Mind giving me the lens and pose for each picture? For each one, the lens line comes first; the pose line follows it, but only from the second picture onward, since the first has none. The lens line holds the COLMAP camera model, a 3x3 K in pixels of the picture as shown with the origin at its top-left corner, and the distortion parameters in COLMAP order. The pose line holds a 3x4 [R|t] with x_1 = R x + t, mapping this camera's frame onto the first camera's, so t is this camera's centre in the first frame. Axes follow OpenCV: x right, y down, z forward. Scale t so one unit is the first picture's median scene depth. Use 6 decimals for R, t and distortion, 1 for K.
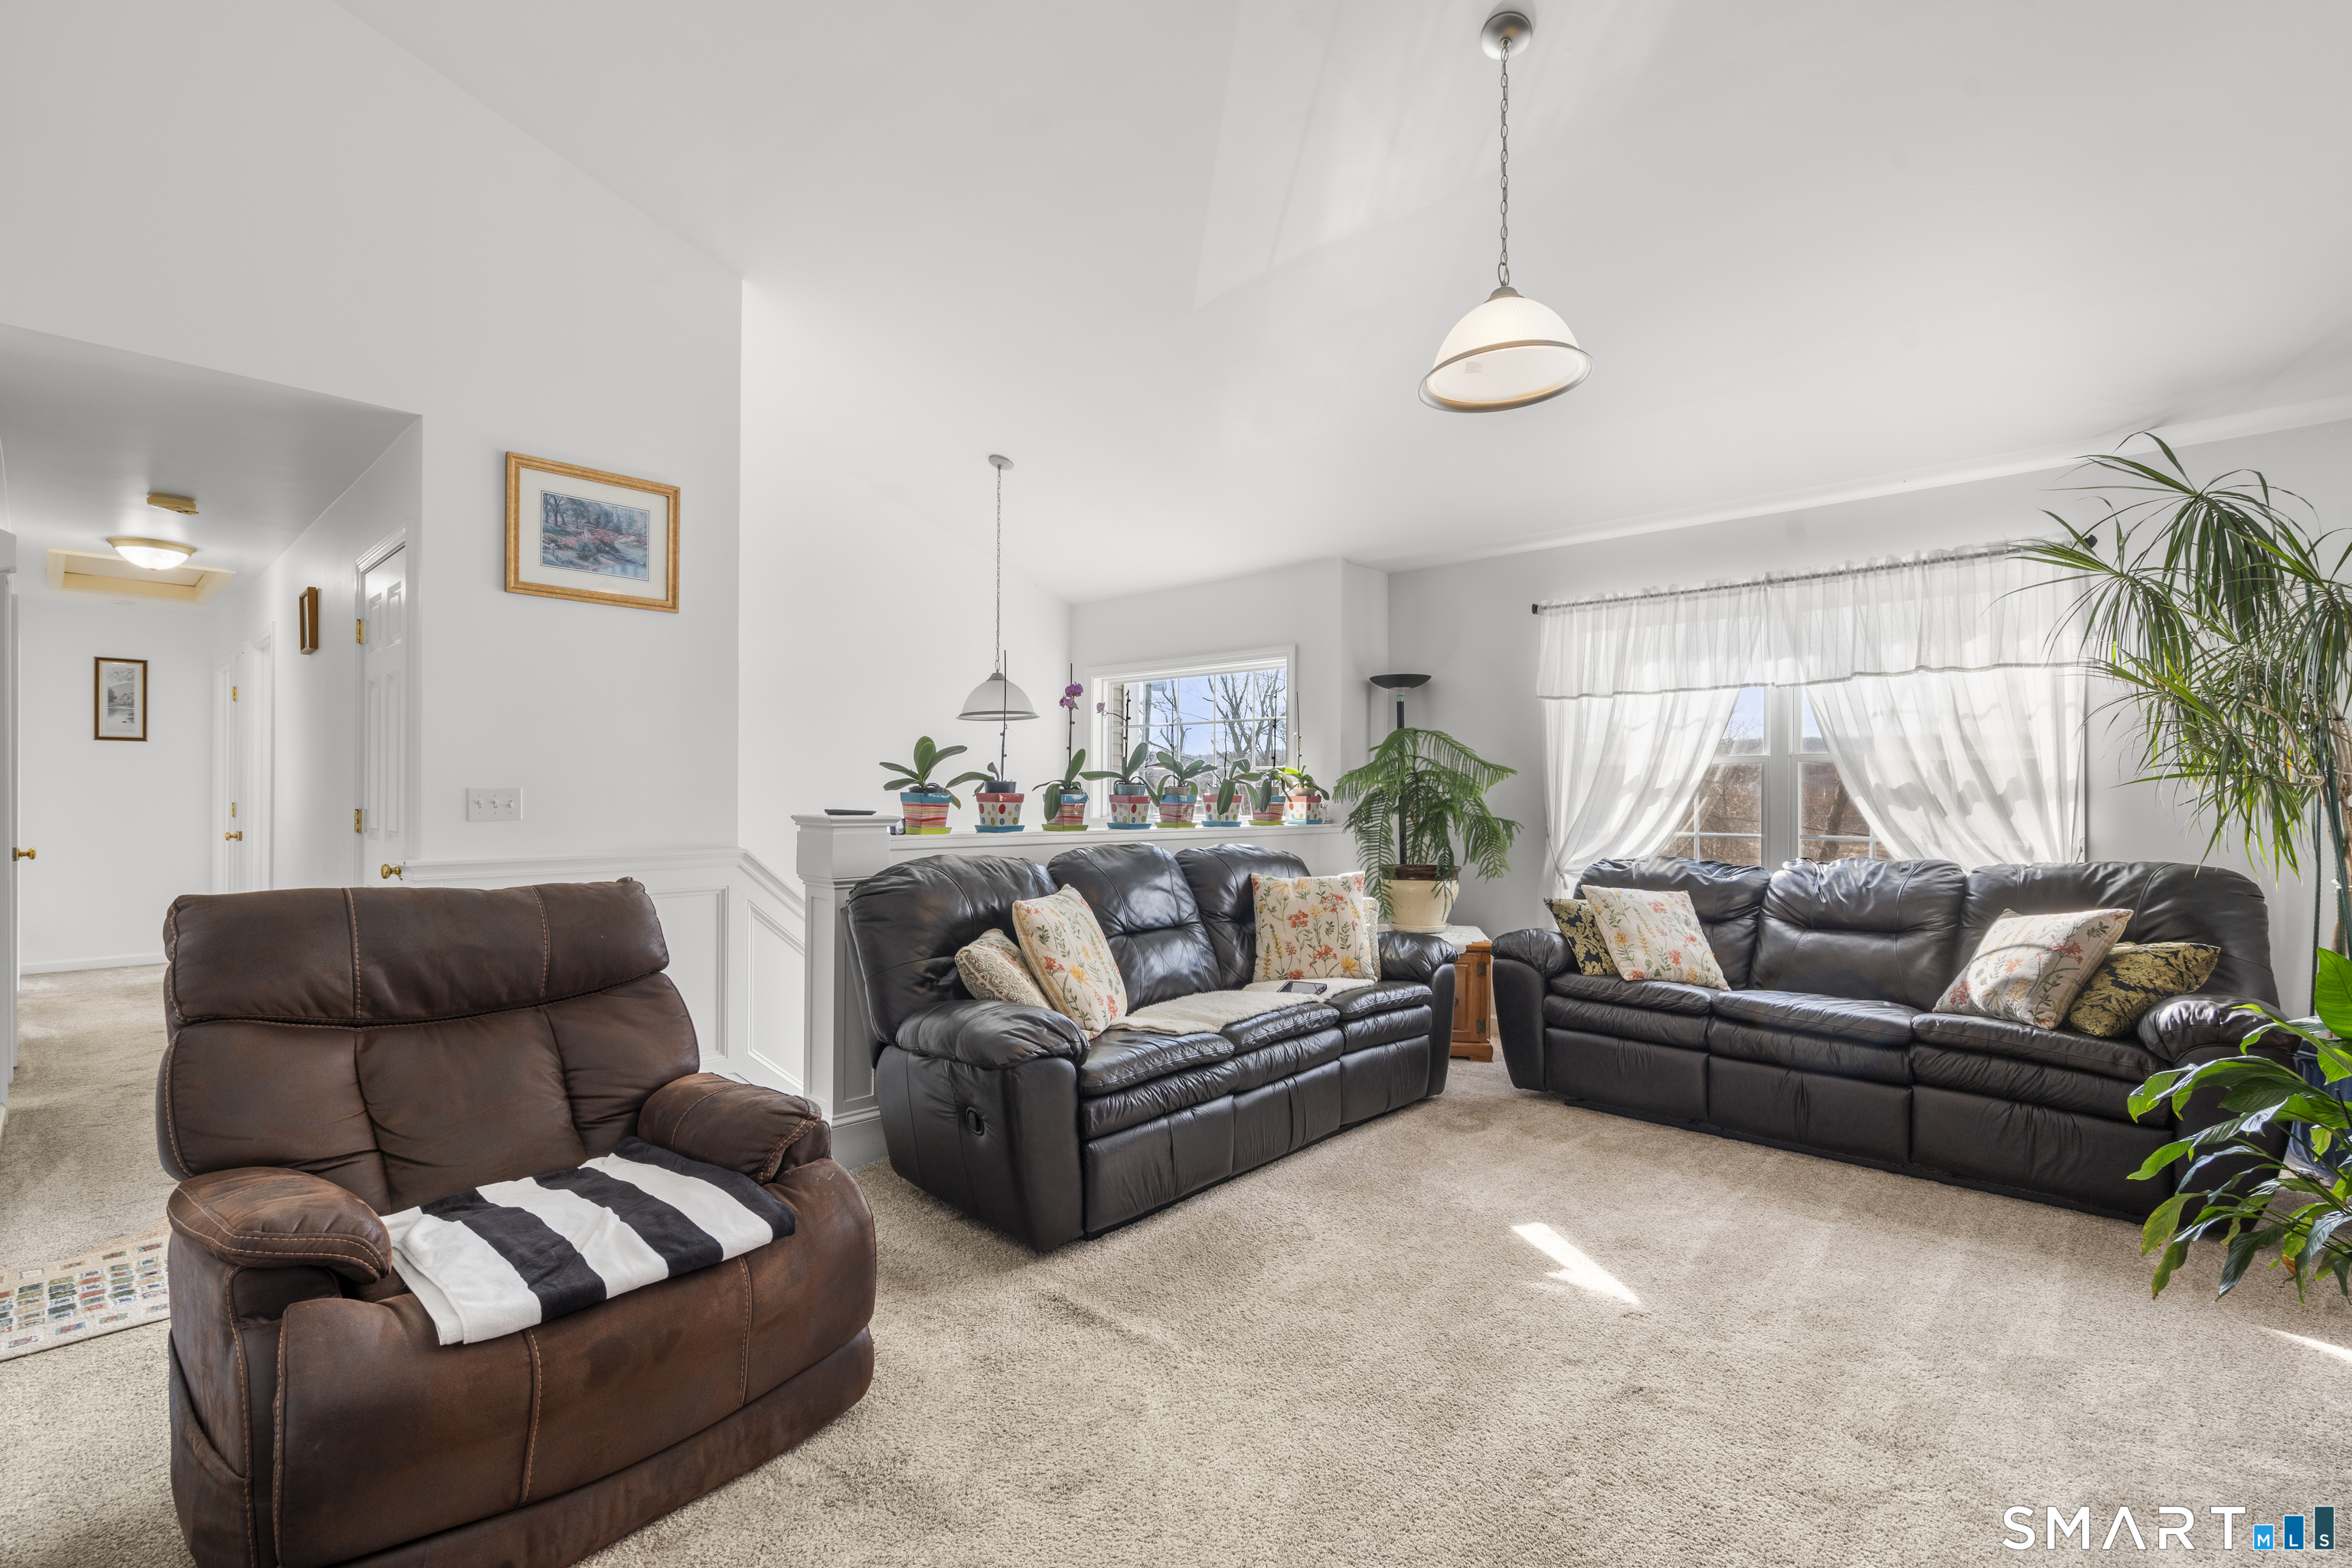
lens RADIAL K [[1032.0, 0, 1176.0], [0, 1032.0, 784.0], [0, 0, 1]] dist [-0.016832, 0.008217]
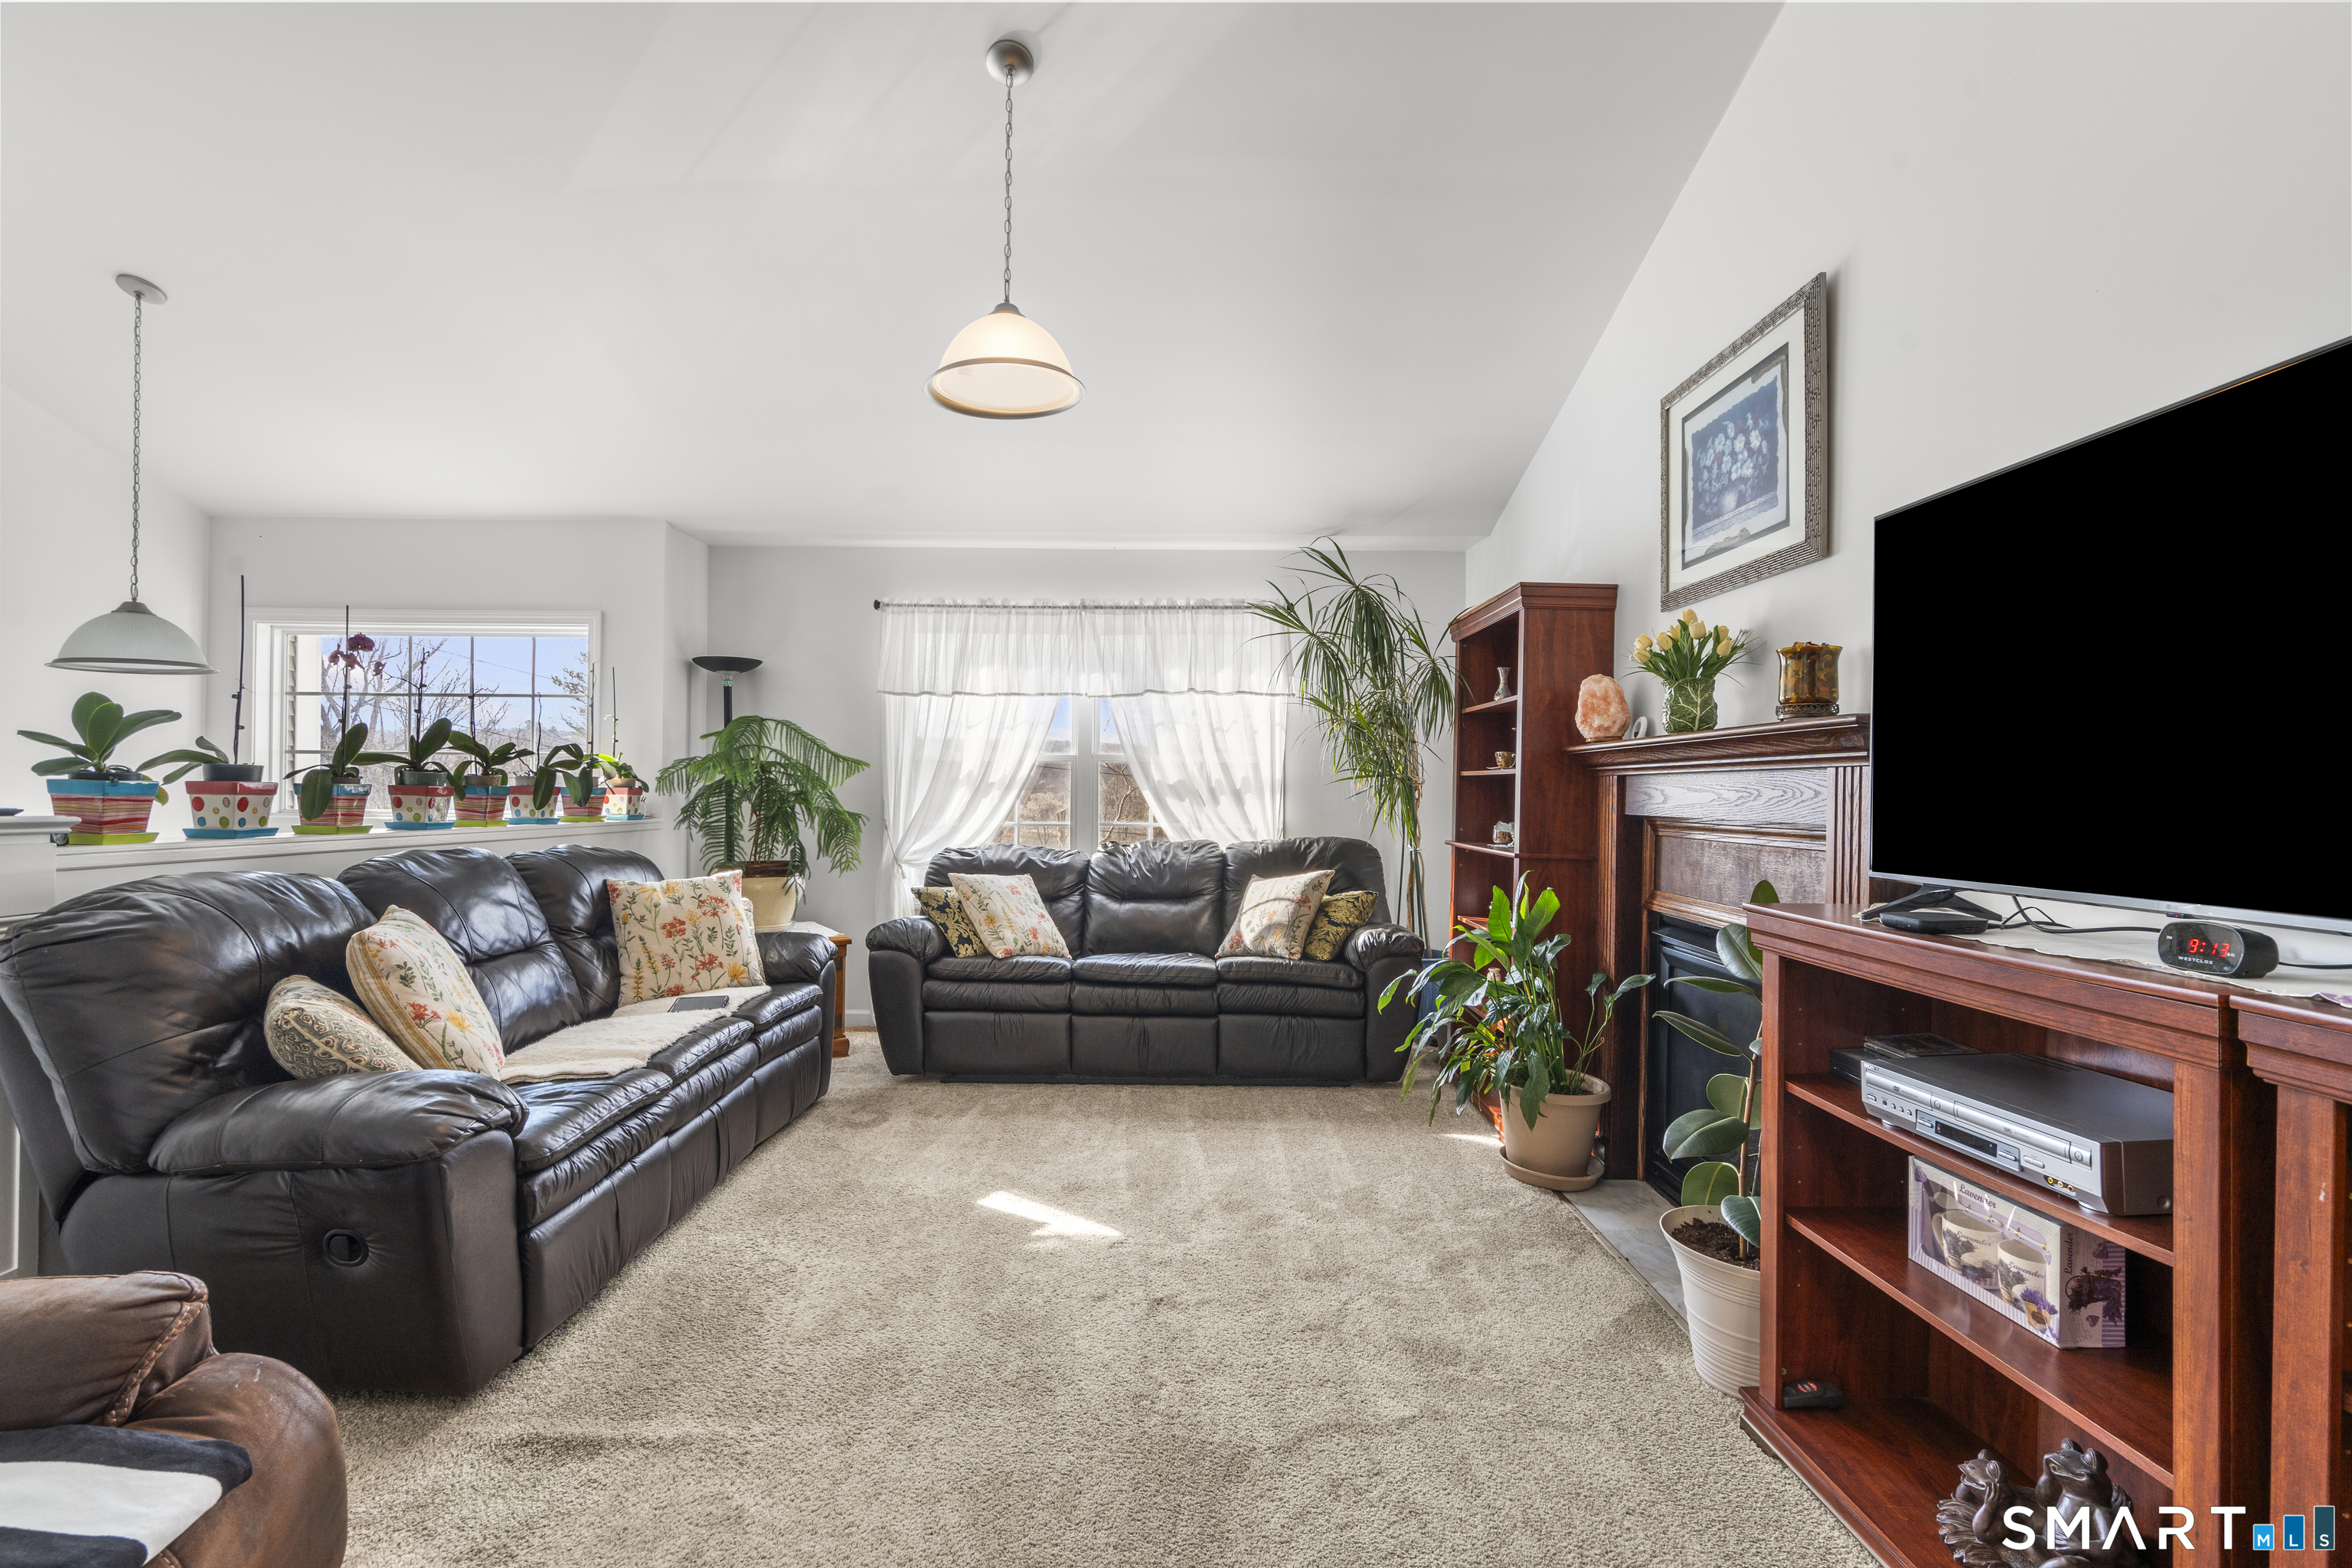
lens RADIAL K [[1032.0, 0, 1176.0], [0, 1032.0, 784.0], [0, 0, 1]] dist [-0.016832, 0.008217]
pose [[0.739174, 0.007297, 0.673475, -0.161363], [-0.011998, 0.999925, 0.002334, 0.001325], [-0.673407, -0.009806, 0.739207, 0.066248]]
